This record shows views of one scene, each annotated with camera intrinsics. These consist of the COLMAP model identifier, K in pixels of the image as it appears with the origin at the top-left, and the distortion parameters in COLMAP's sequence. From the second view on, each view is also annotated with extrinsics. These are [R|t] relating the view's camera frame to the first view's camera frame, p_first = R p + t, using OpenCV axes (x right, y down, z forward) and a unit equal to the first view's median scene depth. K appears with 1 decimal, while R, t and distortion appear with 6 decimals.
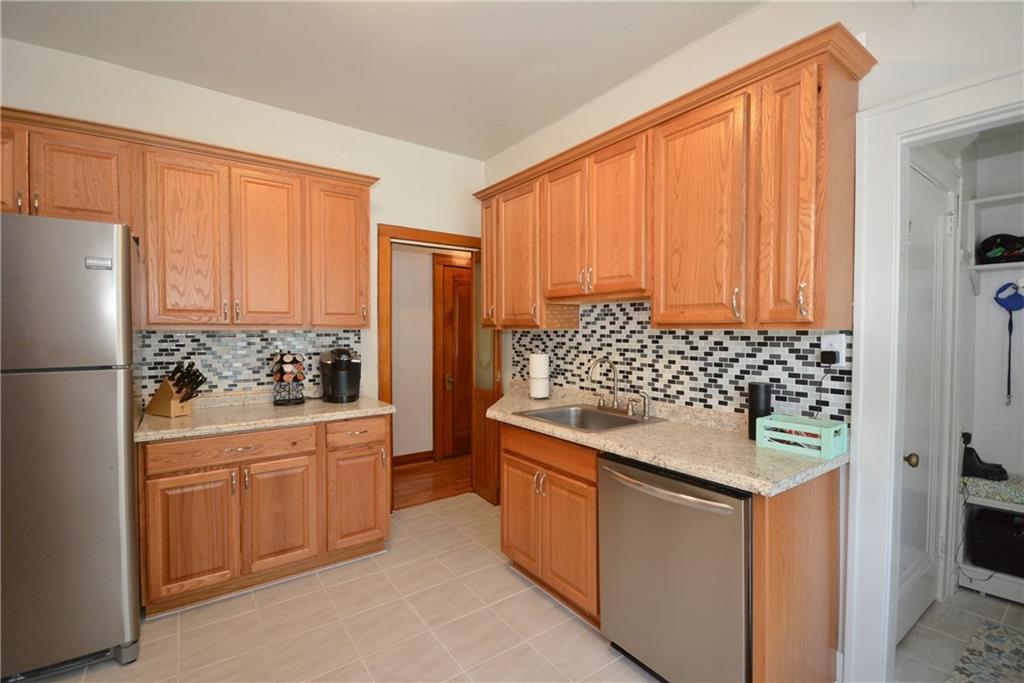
lens RADIAL K [[450.1, 0, 512.2], [0, 450.1, 341.2], [0, 0, 1]] dist [-0.001850, -0.004281]
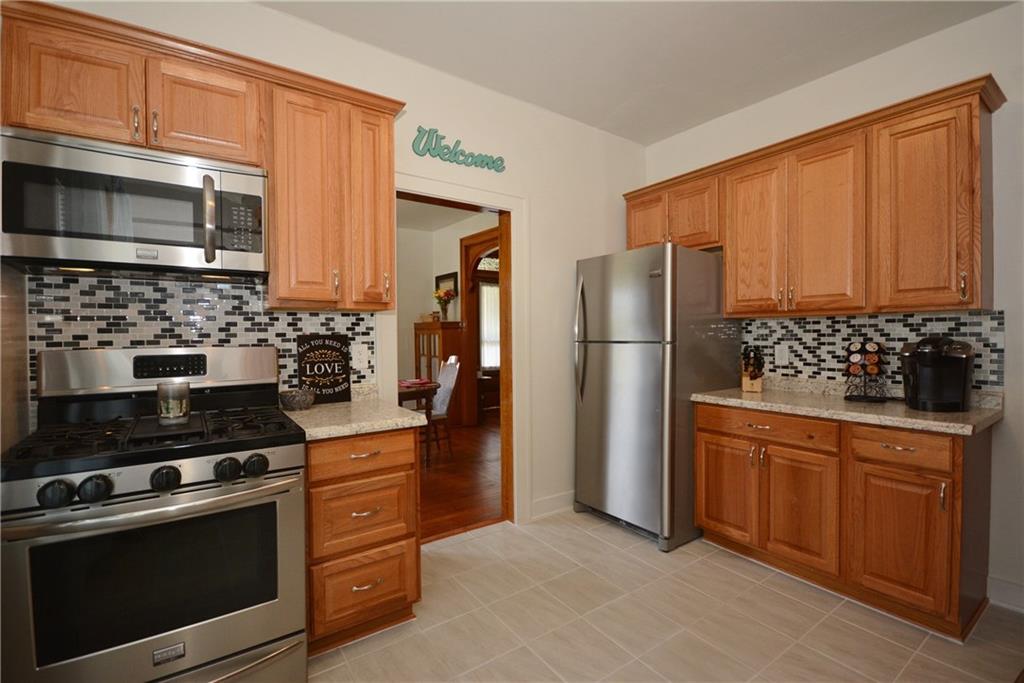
lens RADIAL K [[450.1, 0, 510.1], [0, 450.1, 341.6], [0, 0, 1]] dist [-0.001850, -0.004281]
pose [[-0.014092, 0.017391, -0.999749, 0.412889], [-0.018460, 0.999674, 0.017650, 0.027596], [0.999730, 0.018704, -0.013766, 0.377663]]
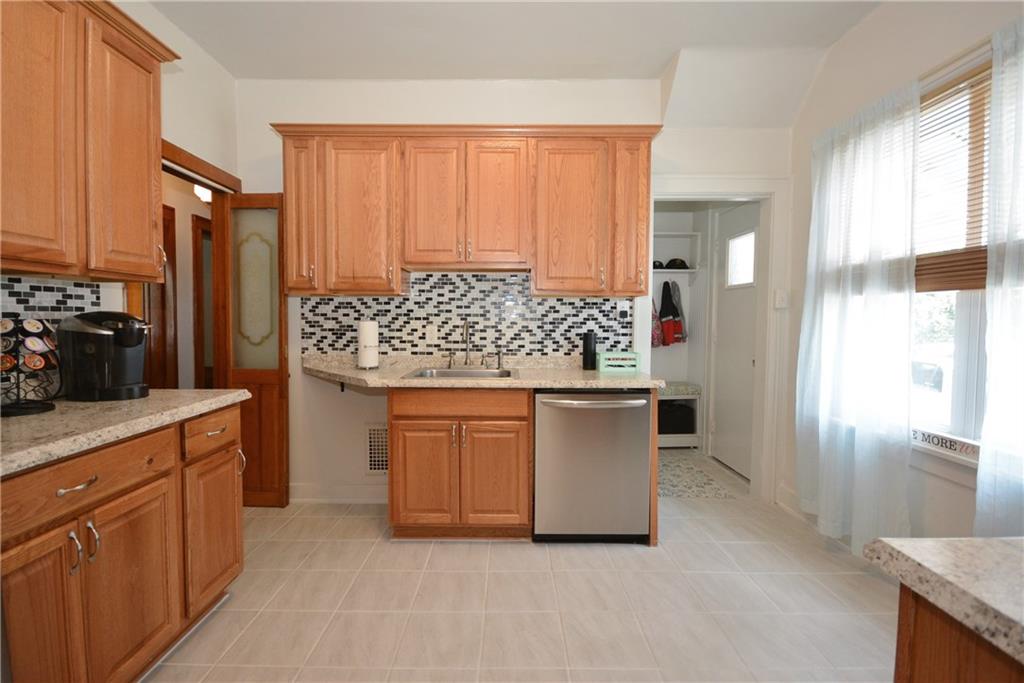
lens RADIAL K [[450.1, 0, 511.3], [0, 450.1, 335.8], [0, 0, 1]] dist [-0.001850, -0.004281]
pose [[0.591060, -0.027242, 0.806168, -0.645634], [0.014859, 0.999628, 0.022885, 0.050739], [-0.806491, -0.001548, 0.591244, 0.240643]]
